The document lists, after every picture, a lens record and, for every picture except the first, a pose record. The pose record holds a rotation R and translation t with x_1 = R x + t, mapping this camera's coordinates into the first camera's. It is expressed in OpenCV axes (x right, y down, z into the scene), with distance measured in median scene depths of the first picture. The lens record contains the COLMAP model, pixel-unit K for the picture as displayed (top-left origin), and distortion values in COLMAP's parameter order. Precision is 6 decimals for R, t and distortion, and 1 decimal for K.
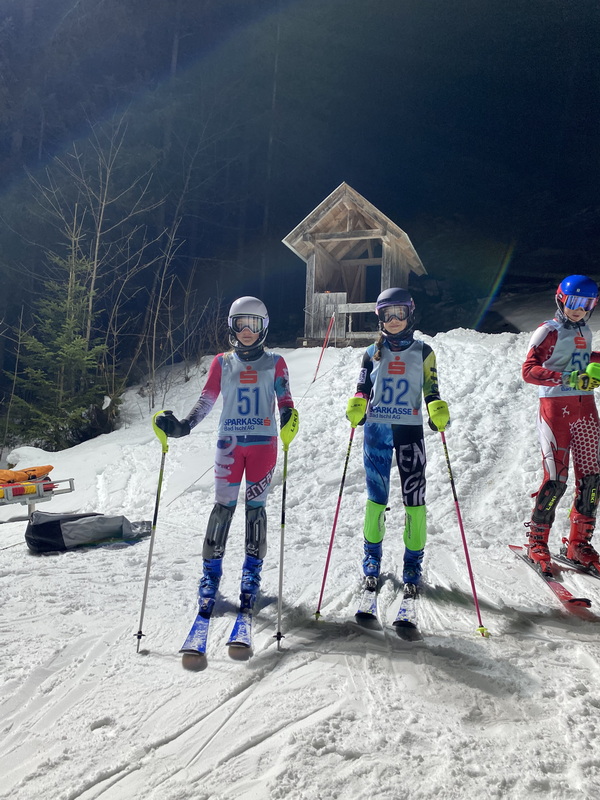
lens RADIAL K [[596.6, 0, 298.5], [0, 596.6, 407.2], [0, 0, 1]] dist [0.017816, -0.019994]
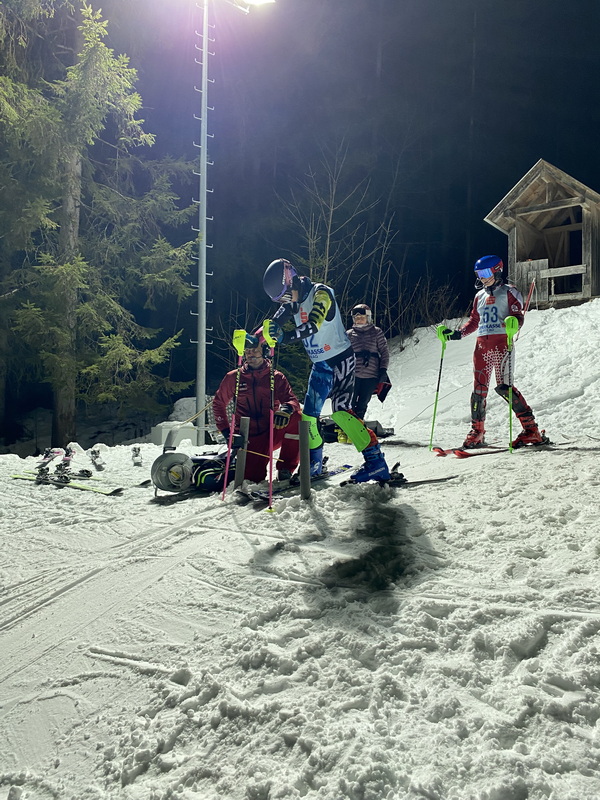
lens RADIAL K [[596.6, 0, 307.2], [0, 596.6, 392.6], [0, 0, 1]] dist [0.017816, -0.019994]
pose [[0.943974, -0.036691, -0.327975, 0.015640], [0.038674, 0.999252, -0.000475, 0.034694], [0.327747, -0.012236, 0.944686, -0.177828]]
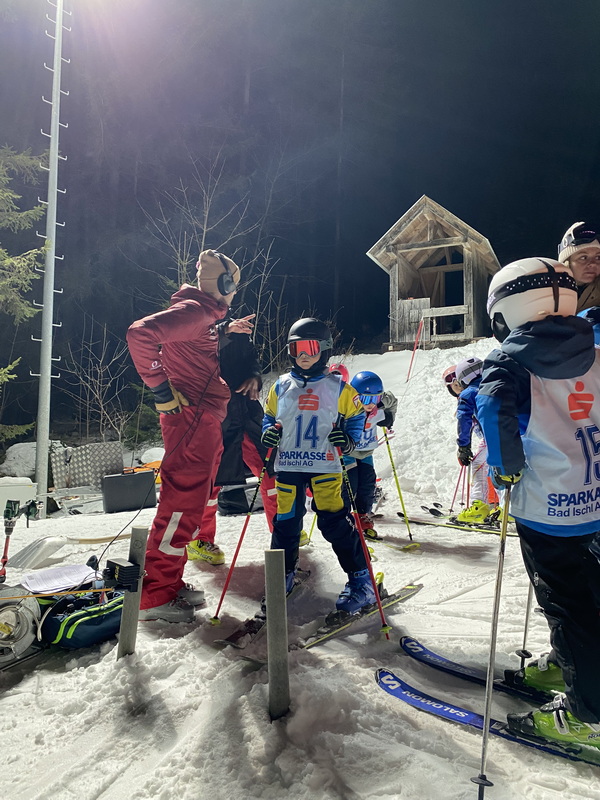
lens RADIAL K [[596.6, 0, 298.2], [0, 596.6, 397.8], [0, 0, 1]] dist [0.017816, -0.019994]
pose [[0.994144, -0.037598, -0.101311, -0.051058], [0.033637, 0.998612, -0.040528, 0.018940], [0.102694, 0.036883, 0.994029, -0.065637]]
